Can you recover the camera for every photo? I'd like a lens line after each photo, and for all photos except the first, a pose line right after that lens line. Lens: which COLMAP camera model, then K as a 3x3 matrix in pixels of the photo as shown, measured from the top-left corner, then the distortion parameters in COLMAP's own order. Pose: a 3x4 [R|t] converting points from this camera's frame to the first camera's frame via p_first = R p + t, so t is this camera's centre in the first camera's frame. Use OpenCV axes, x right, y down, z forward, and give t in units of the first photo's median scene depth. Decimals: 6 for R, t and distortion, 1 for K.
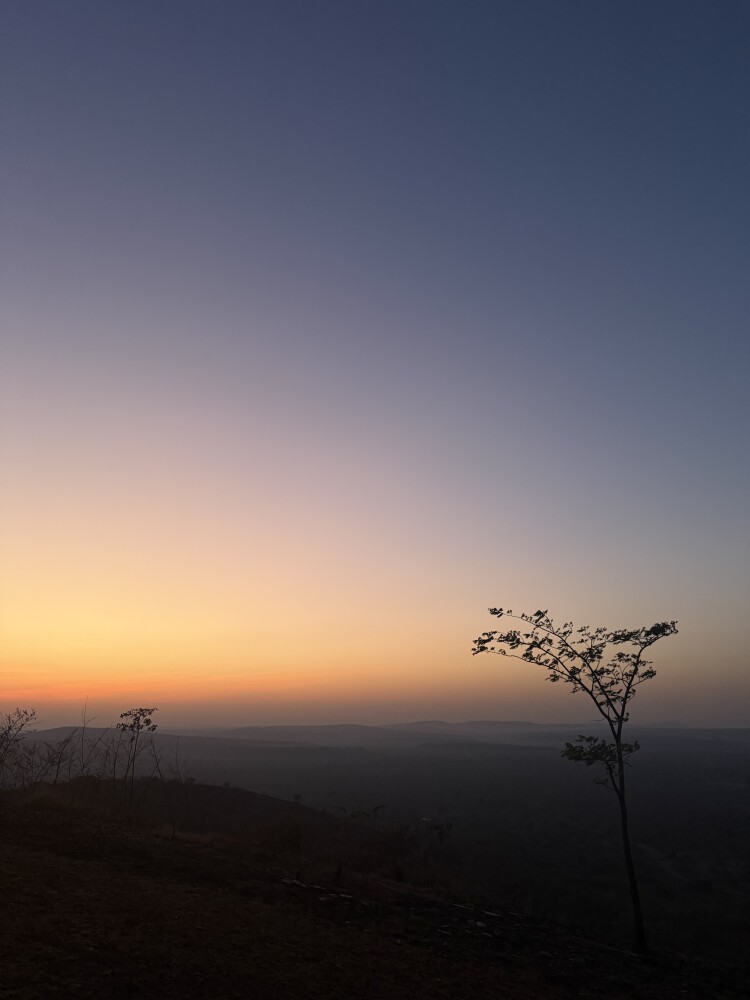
lens RADIAL K [[708.1, 0, 380.4], [0, 708.1, 494.1], [0, 0, 1]] dist [0.006215, -0.000861]
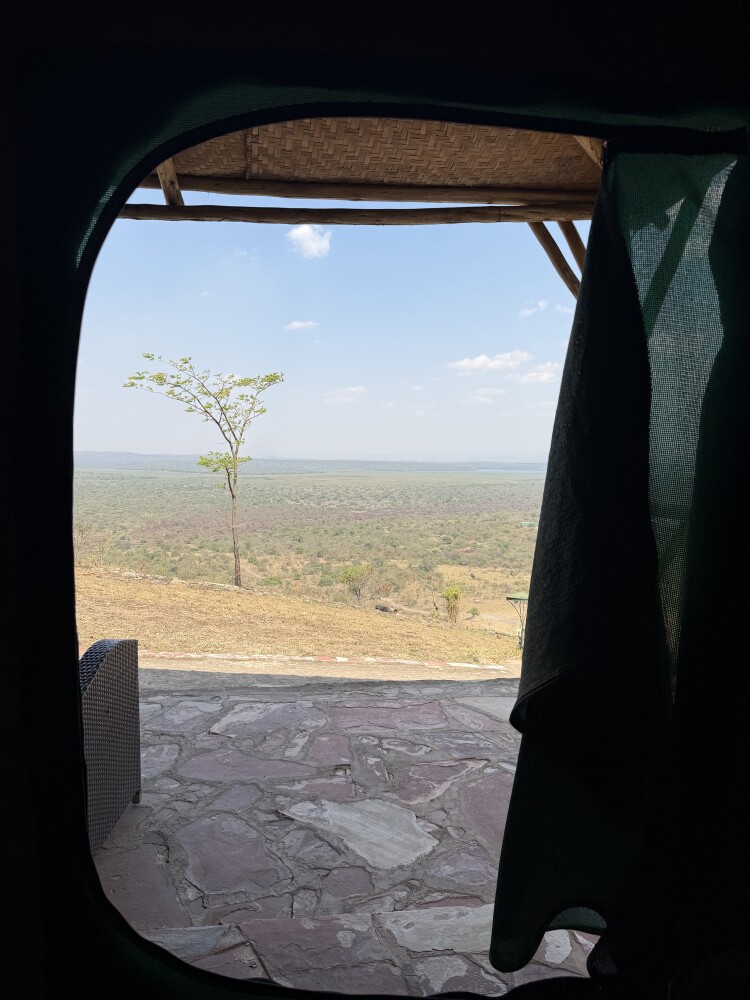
lens RADIAL K [[708.1, 0, 376.6], [0, 708.1, 497.7], [0, 0, 1]] dist [0.006215, -0.000861]
pose [[0.863620, -0.021756, 0.503673, -0.117251], [-0.163978, 0.932621, 0.321448, -0.063200], [-0.476729, -0.360200, 0.801863, -0.253443]]
